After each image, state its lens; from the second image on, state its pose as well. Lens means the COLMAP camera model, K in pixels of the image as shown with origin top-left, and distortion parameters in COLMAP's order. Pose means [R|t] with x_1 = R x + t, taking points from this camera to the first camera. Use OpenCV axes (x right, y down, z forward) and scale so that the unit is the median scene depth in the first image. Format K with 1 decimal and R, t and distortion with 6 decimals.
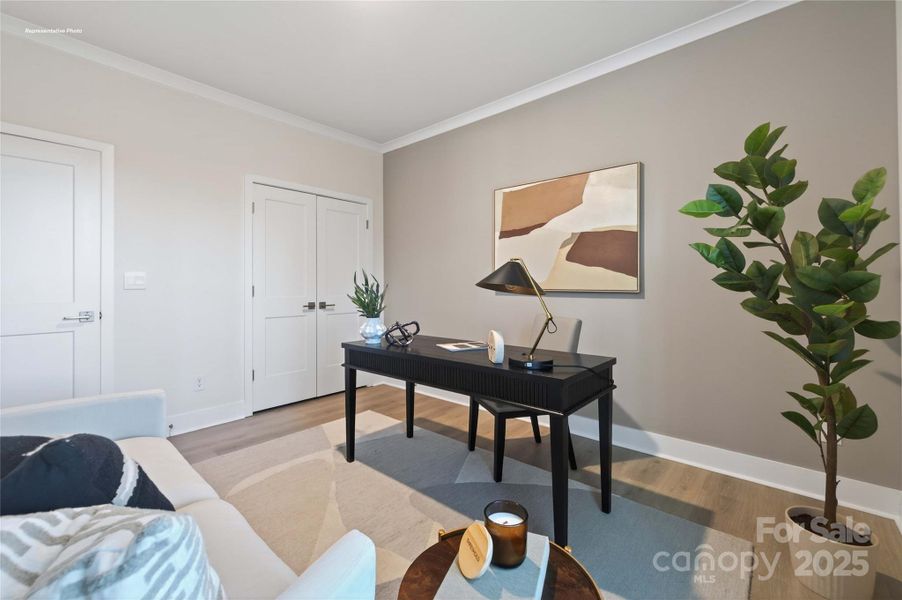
lens RADIAL K [[383.2, 0, 455.6], [0, 383.2, 291.8], [0, 0, 1]] dist [0.013585, -0.000218]
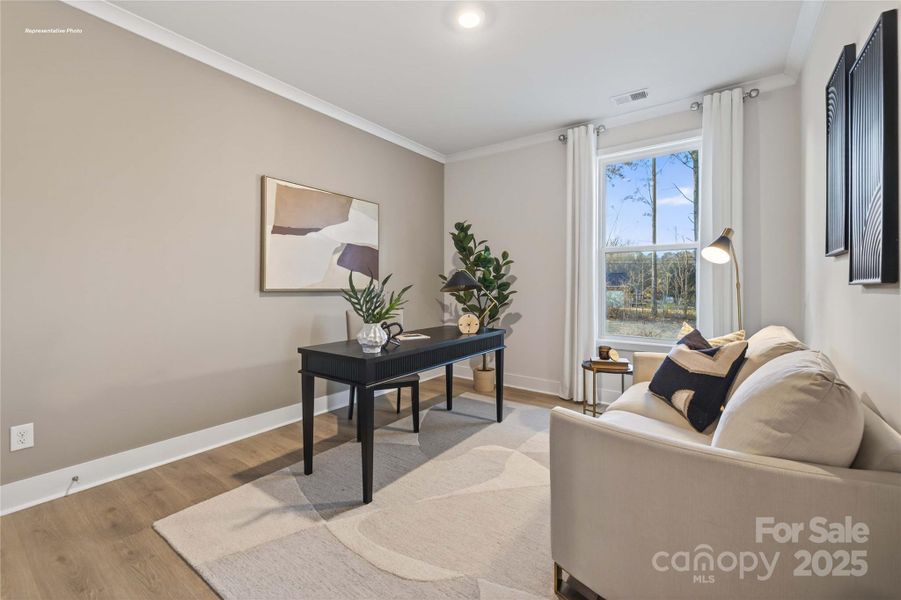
lens RADIAL K [[382.7, 0, 455.4], [0, 382.7, 293.5], [0, 0, 1]] dist [0.013585, -0.000218]
pose [[-0.108505, -0.025857, 0.993760, -0.956027], [0.011615, 0.999560, 0.027276, -0.021373], [-0.994028, 0.014502, -0.108157, 0.784158]]
